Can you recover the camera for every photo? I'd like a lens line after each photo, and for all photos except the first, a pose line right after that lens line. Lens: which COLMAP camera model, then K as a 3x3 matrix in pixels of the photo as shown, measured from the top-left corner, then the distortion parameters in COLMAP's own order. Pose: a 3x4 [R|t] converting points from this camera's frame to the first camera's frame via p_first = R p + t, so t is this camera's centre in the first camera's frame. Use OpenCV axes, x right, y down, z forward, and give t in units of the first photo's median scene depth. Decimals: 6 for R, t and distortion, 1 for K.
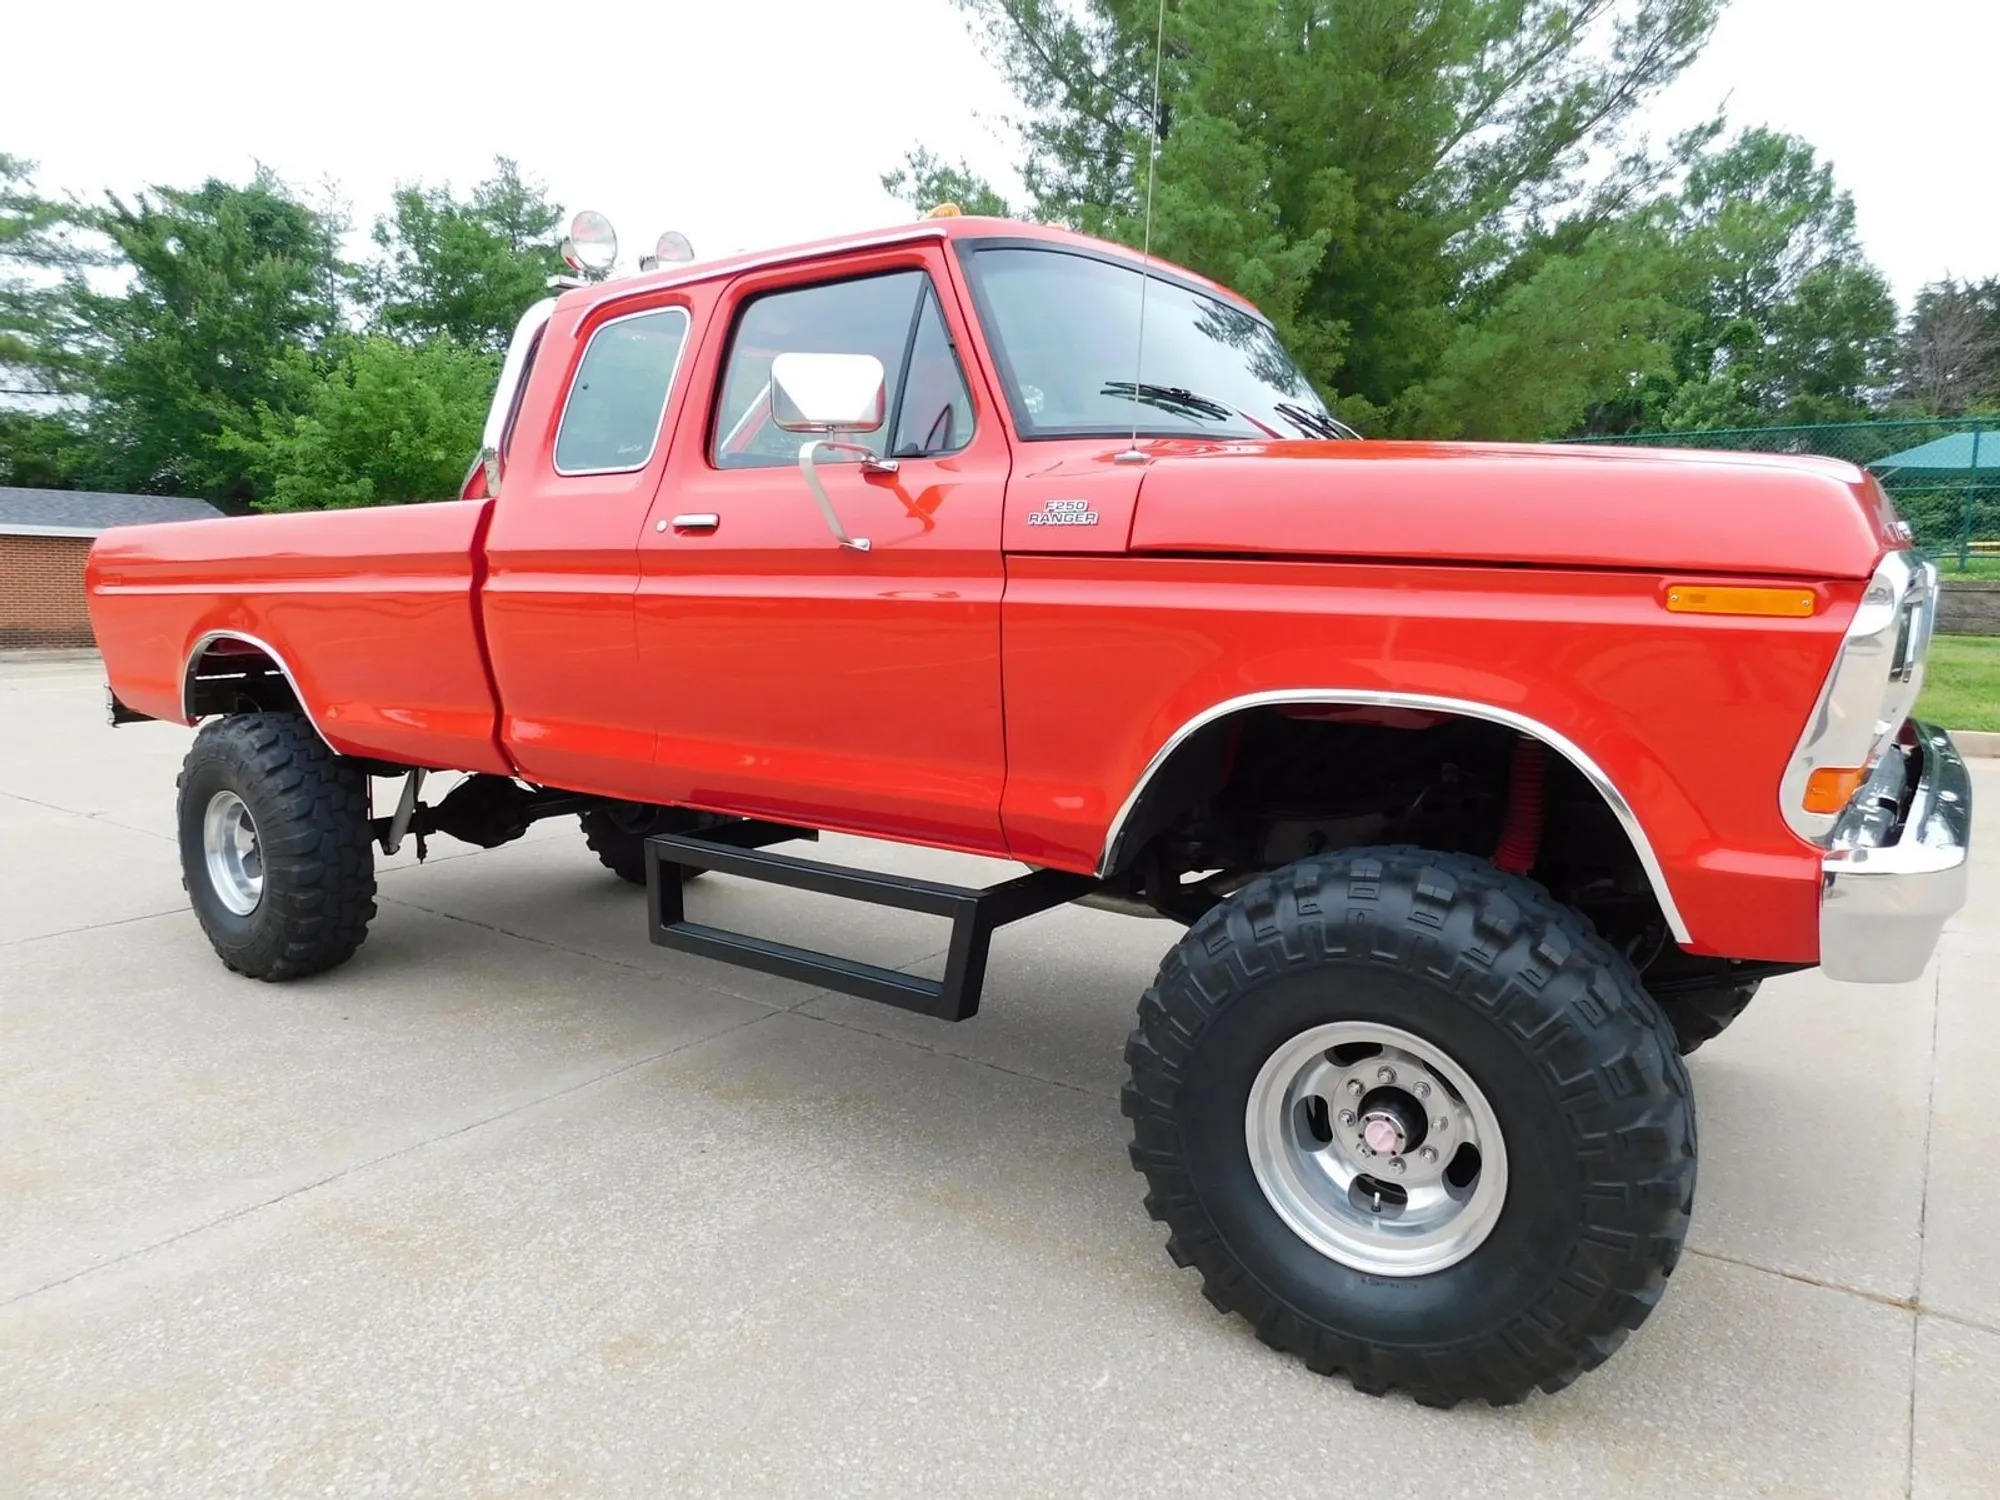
lens RADIAL K [[1313.0, 0, 998.4], [0, 1313.0, 745.3], [0, 0, 1]] dist [-0.072766, 0.052642]
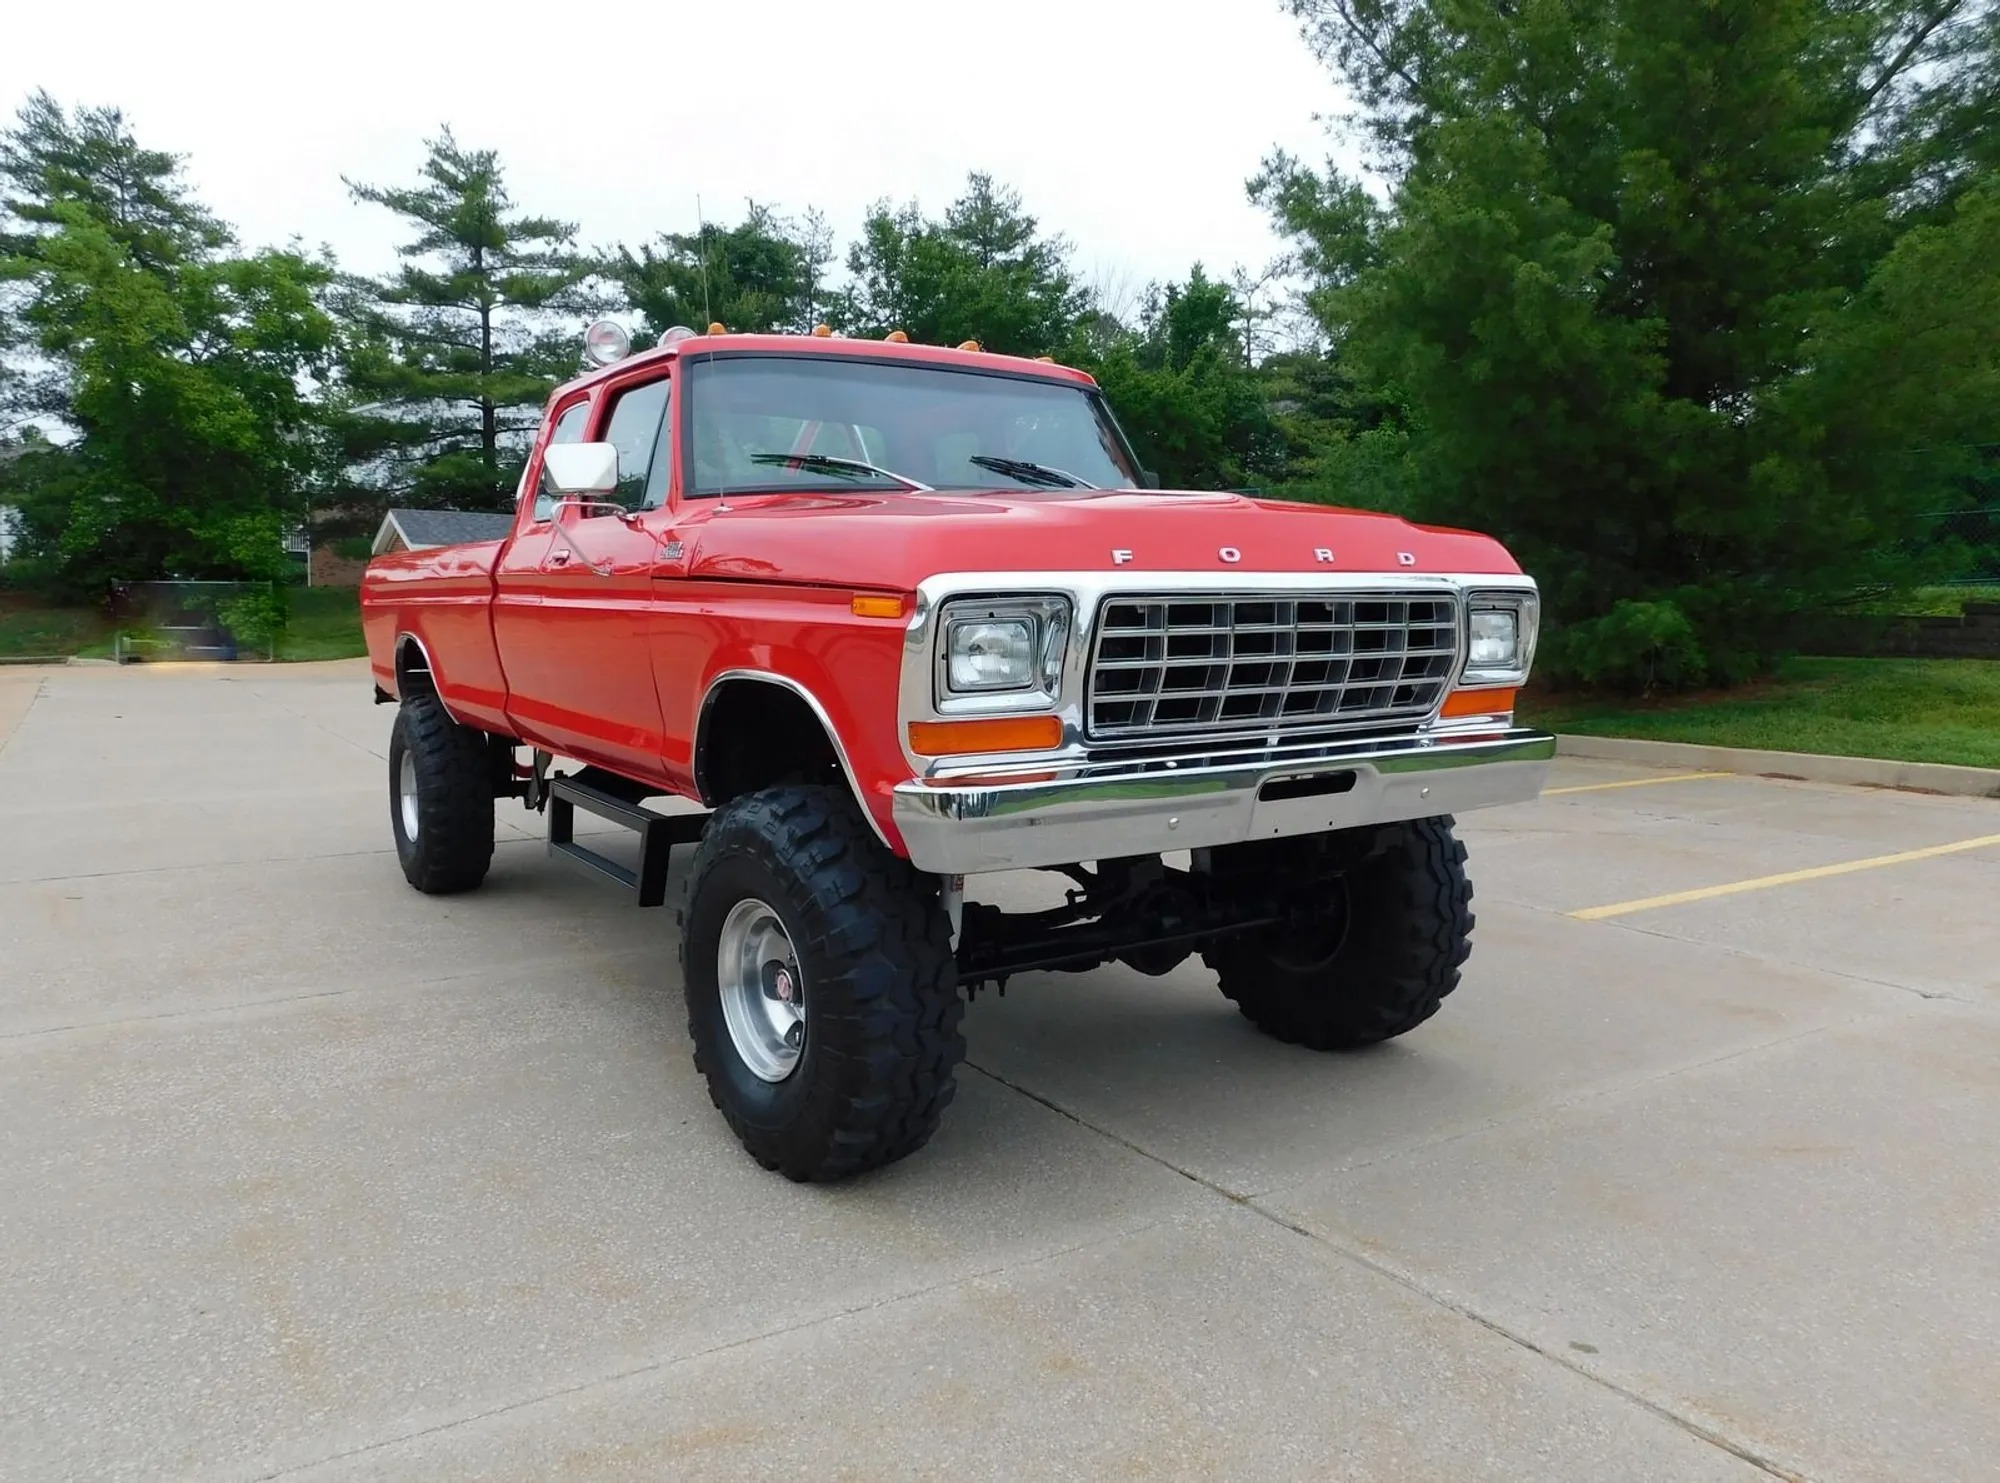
lens RADIAL K [[1488.1, 0, 995.4], [0, 1488.1, 744.0], [0, 0, 1]] dist [-0.073944, 0.053479]
pose [[0.927446, 0.041769, -0.371618, 0.080733], [-0.053926, 0.998294, -0.022376, 0.004560], [0.370050, 0.040793, 0.928116, -0.031490]]
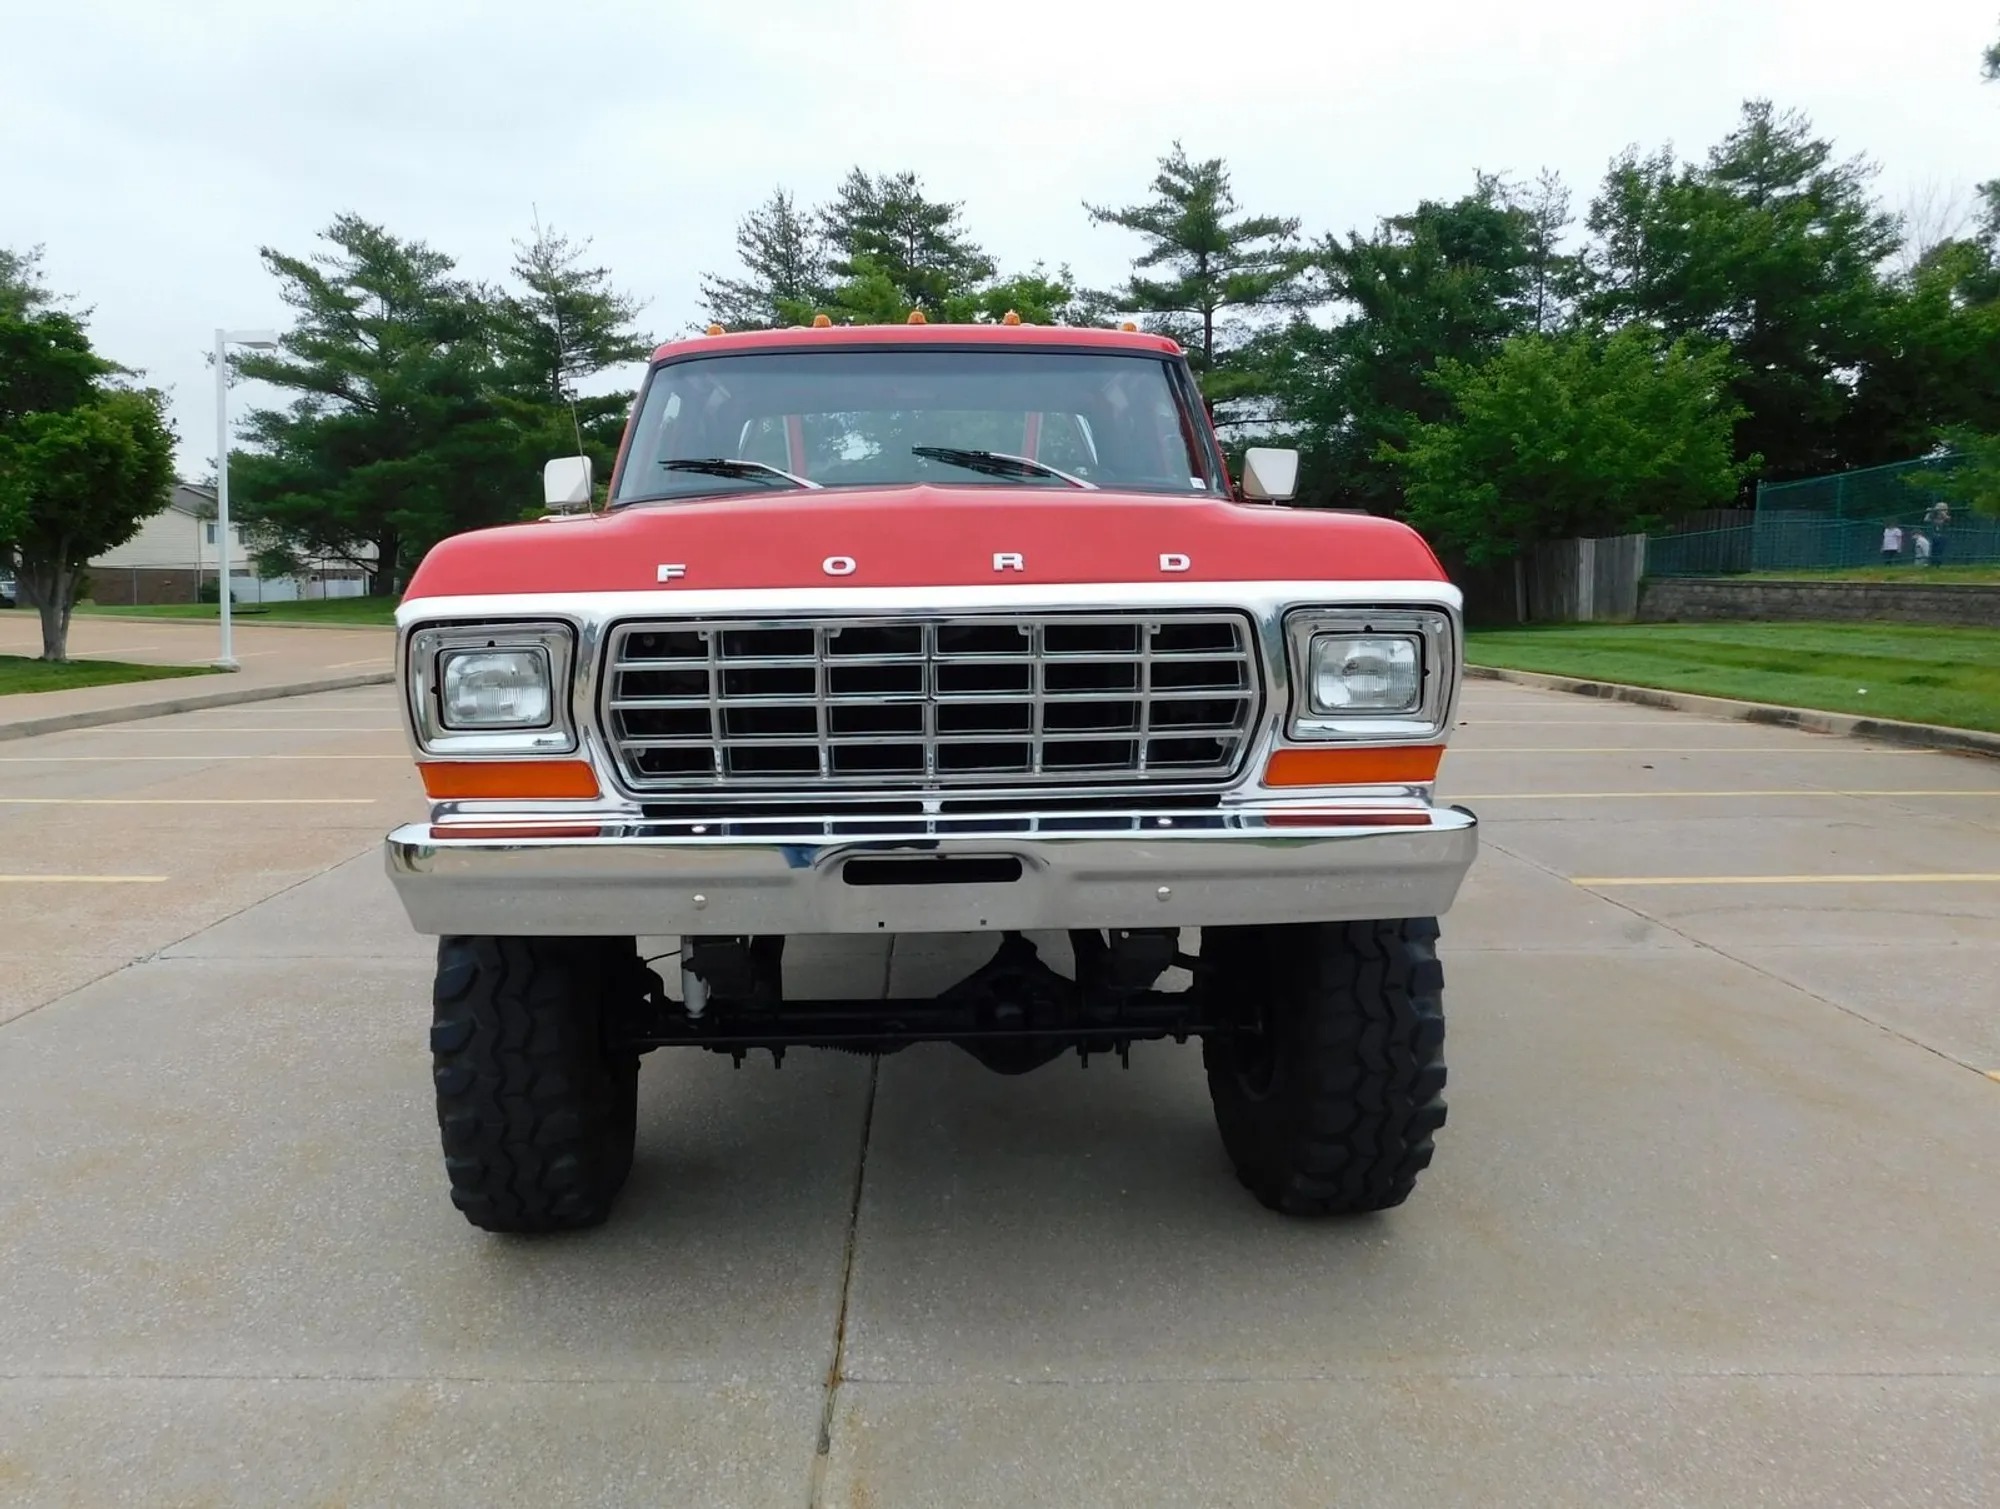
lens RADIAL K [[1433.2, 0, 931.5], [0, 1433.2, 737.2], [0, 0, 1]] dist [-0.072340, 0.050784]
pose [[0.573177, 0.086814, -0.814820, 0.127456], [-0.101987, 0.994198, 0.034183, -0.006493], [0.813060, 0.063509, 0.578705, 0.034341]]
